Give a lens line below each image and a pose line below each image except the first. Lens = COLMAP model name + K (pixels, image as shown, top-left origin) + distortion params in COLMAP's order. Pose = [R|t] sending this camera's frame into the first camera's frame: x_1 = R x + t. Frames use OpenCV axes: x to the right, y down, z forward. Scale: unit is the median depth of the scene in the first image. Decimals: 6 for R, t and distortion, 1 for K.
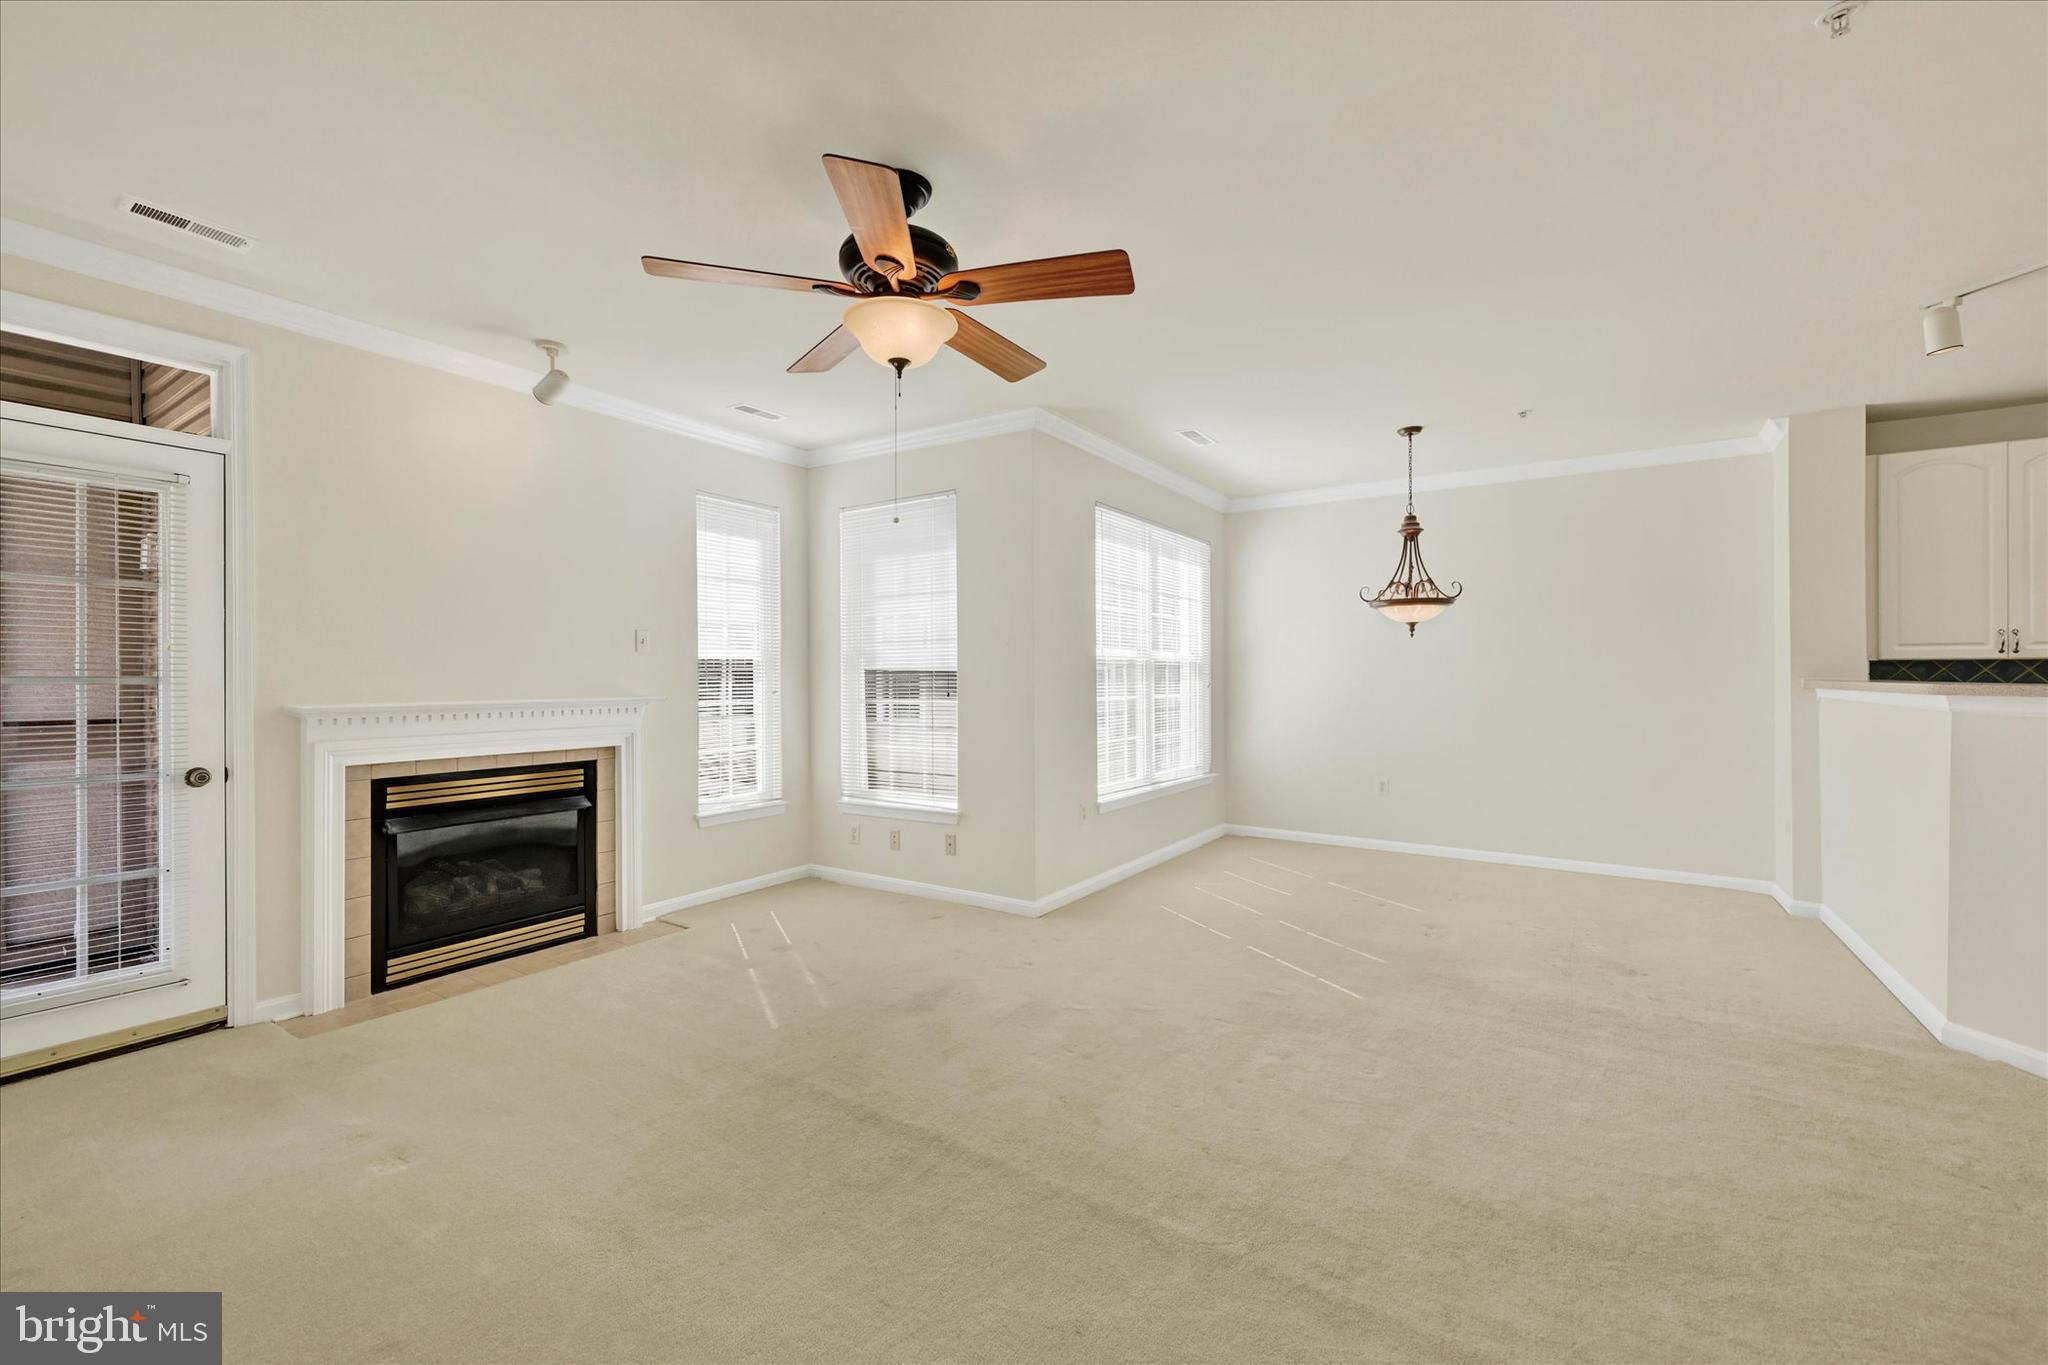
lens RADIAL K [[821.5, 0, 1023.3], [0, 821.5, 675.9], [0, 0, 1]] dist [-0.001054, -0.000118]
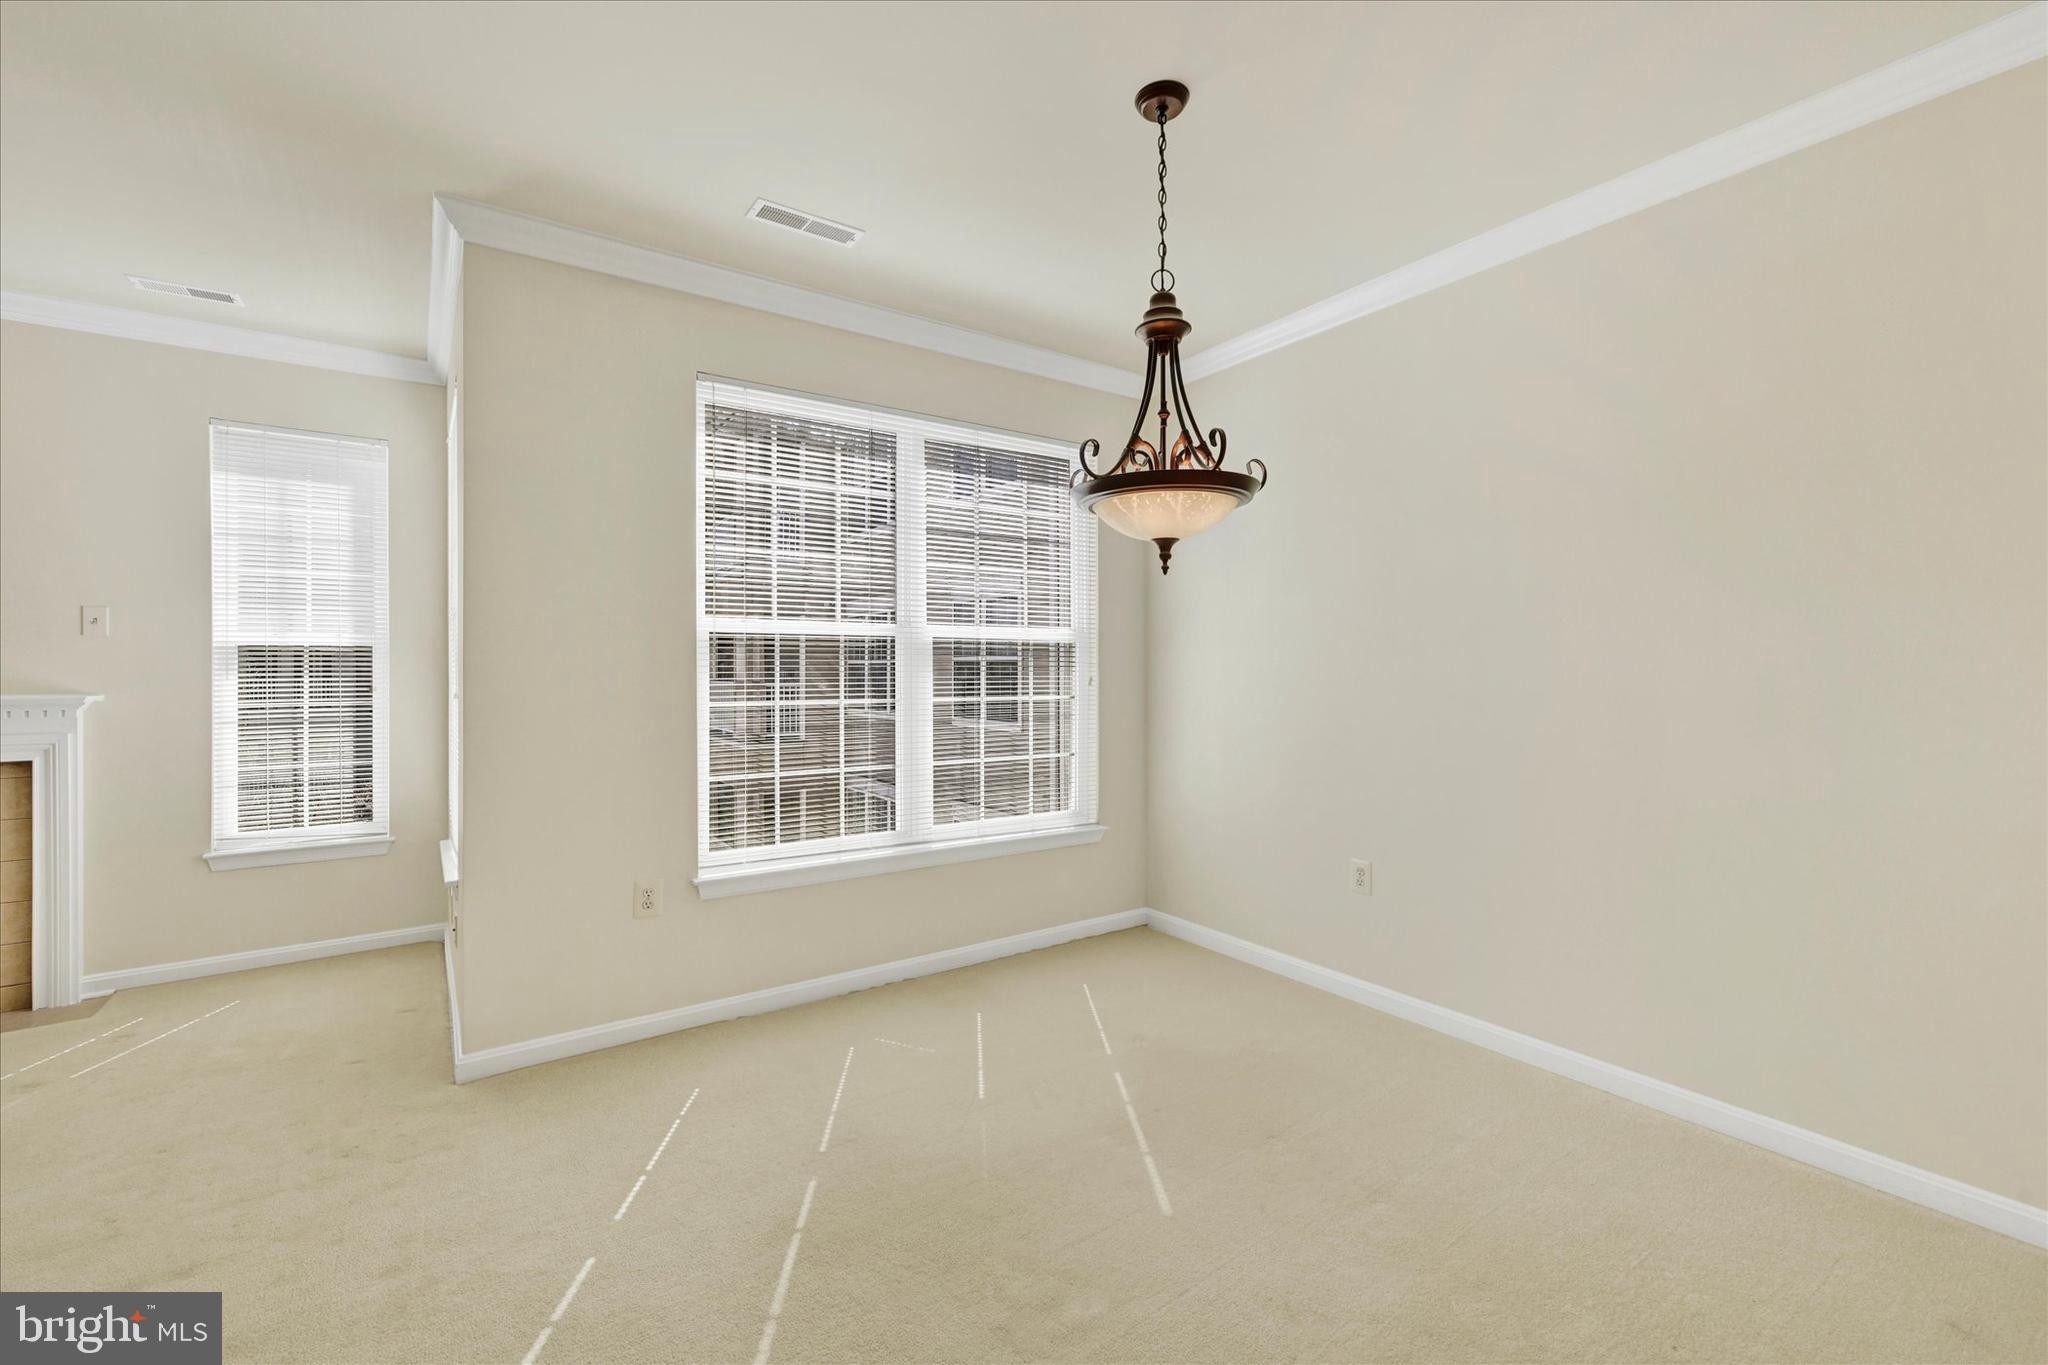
lens RADIAL K [[835.8, 0, 1019.0], [0, 835.8, 672.0], [0, 0, 1]] dist [0.002251, 0.000421]
pose [[0.929849, -0.000686, -0.367940, 0.638369], [0.002408, 0.999988, 0.004224, 0.003462], [0.367933, -0.004813, 0.929840, 0.634604]]
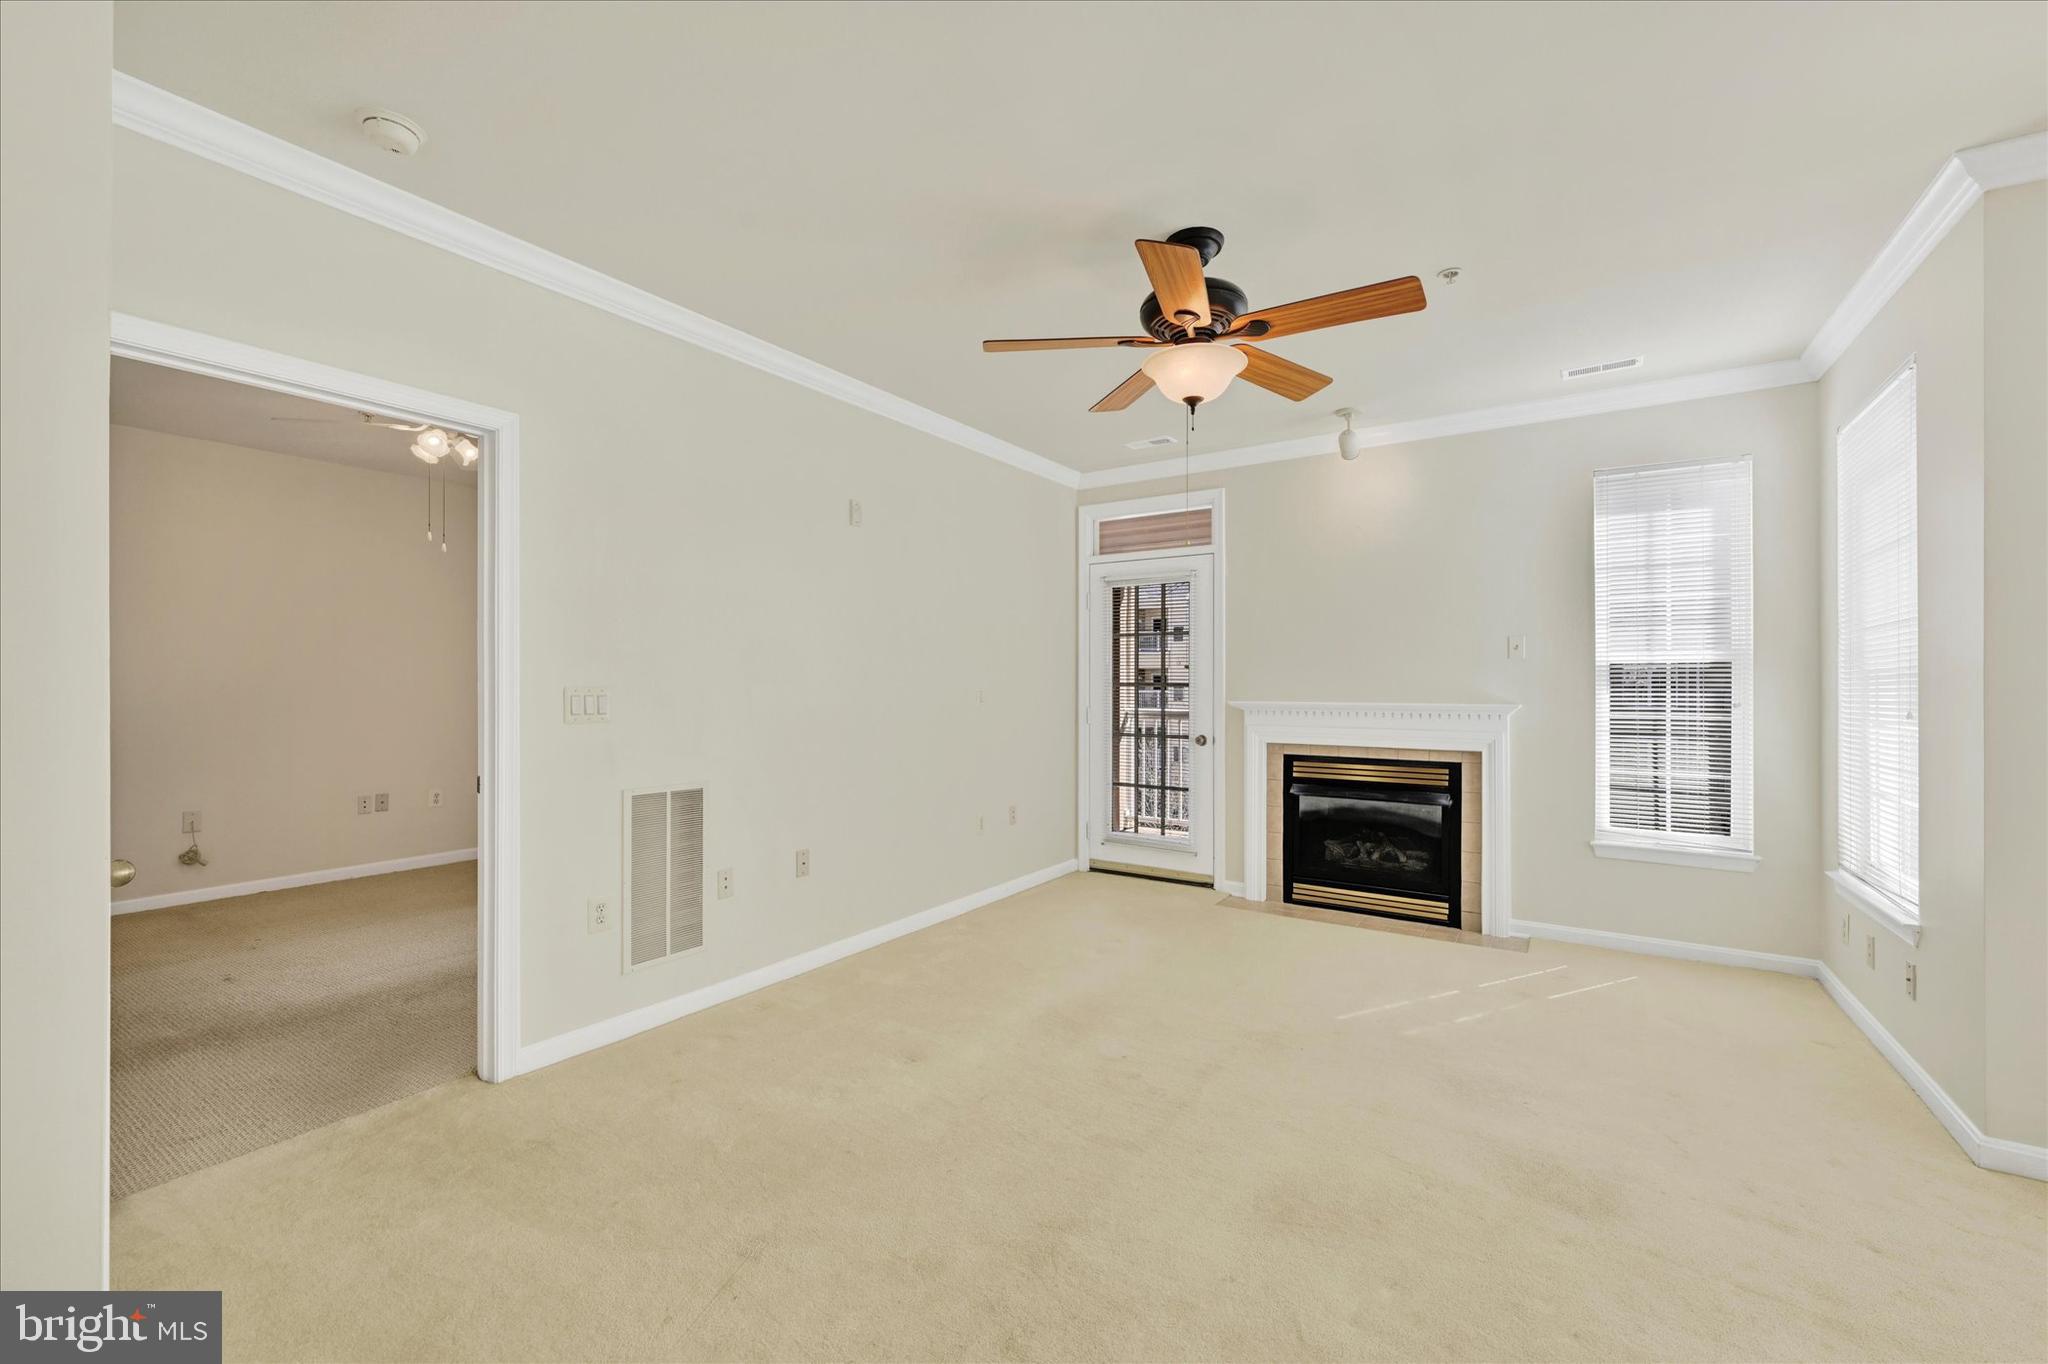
lens RADIAL K [[836.2, 0, 1024.0], [0, 836.2, 682.0], [0, 0, 1]] dist [-0.000025, 0.000154]
pose [[0.002369, -0.002788, -0.999993, 0.559429], [-0.001411, 0.999995, -0.002792, 0.002626], [0.999996, 0.001417, 0.002365, 0.437994]]
